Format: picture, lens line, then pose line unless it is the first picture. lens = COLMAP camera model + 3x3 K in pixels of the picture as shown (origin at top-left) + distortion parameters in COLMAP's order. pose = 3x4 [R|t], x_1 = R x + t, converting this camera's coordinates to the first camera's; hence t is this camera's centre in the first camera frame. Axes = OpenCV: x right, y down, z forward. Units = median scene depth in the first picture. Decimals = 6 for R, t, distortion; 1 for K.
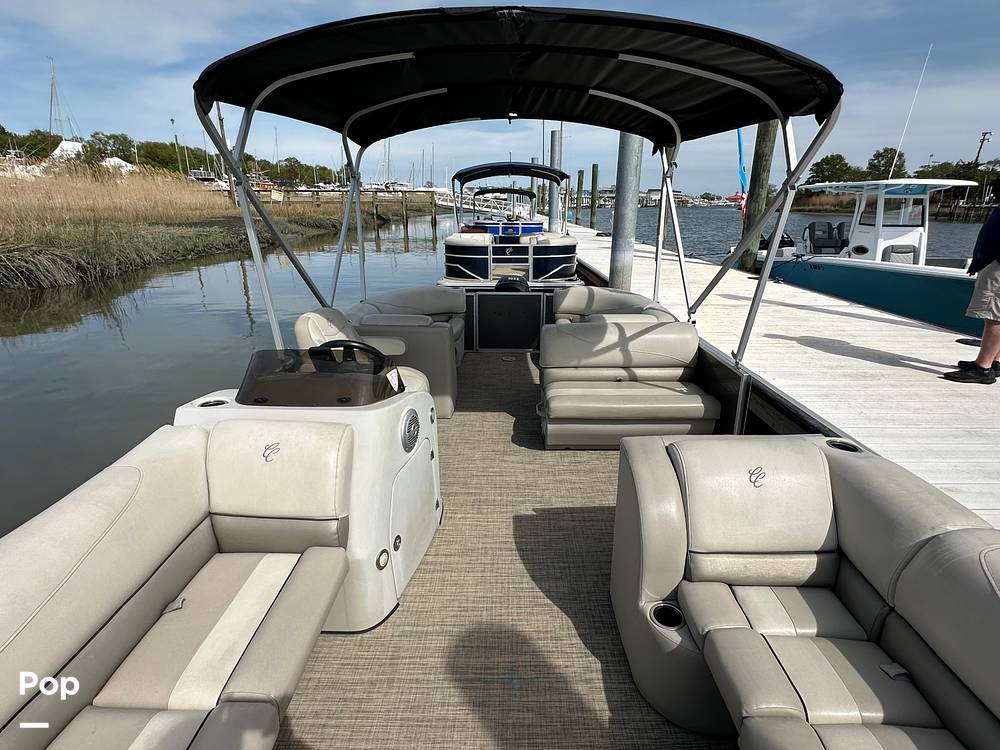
lens RADIAL K [[507.0, 0, 500.0], [0, 507.0, 375.0], [0, 0, 1]] dist [-0.000084, -0.000027]
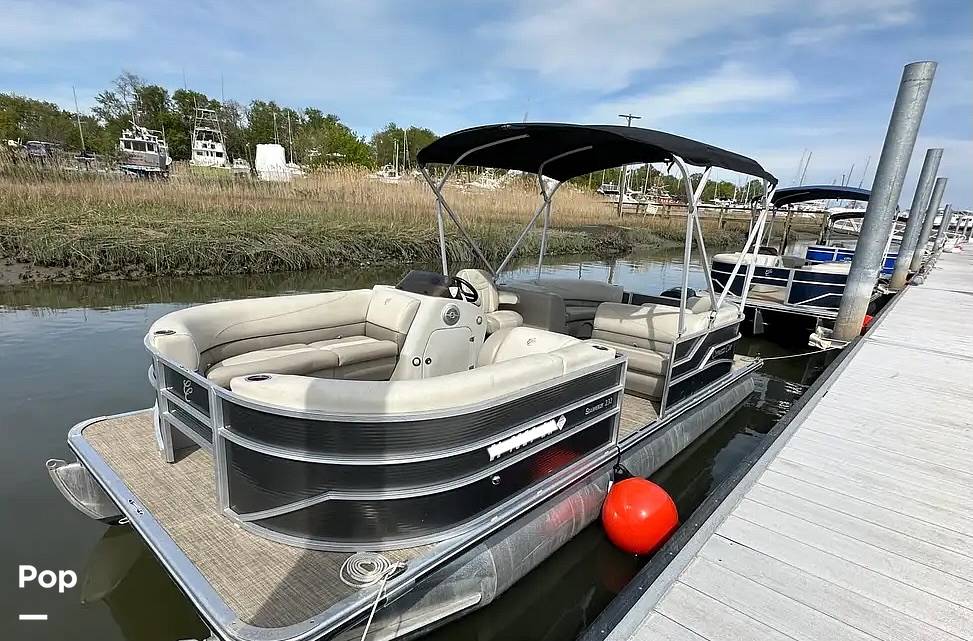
lens RADIAL K [[512.5, 0, 486.5], [0, 512.5, 320.5], [0, 0, 1]] dist [0.036288, 0.000167]
pose [[0.761098, 0.186397, -0.621278, 1.324969], [-0.265118, 0.963555, -0.035695, 0.171423], [0.591982, 0.191879, 0.782777, -0.619840]]
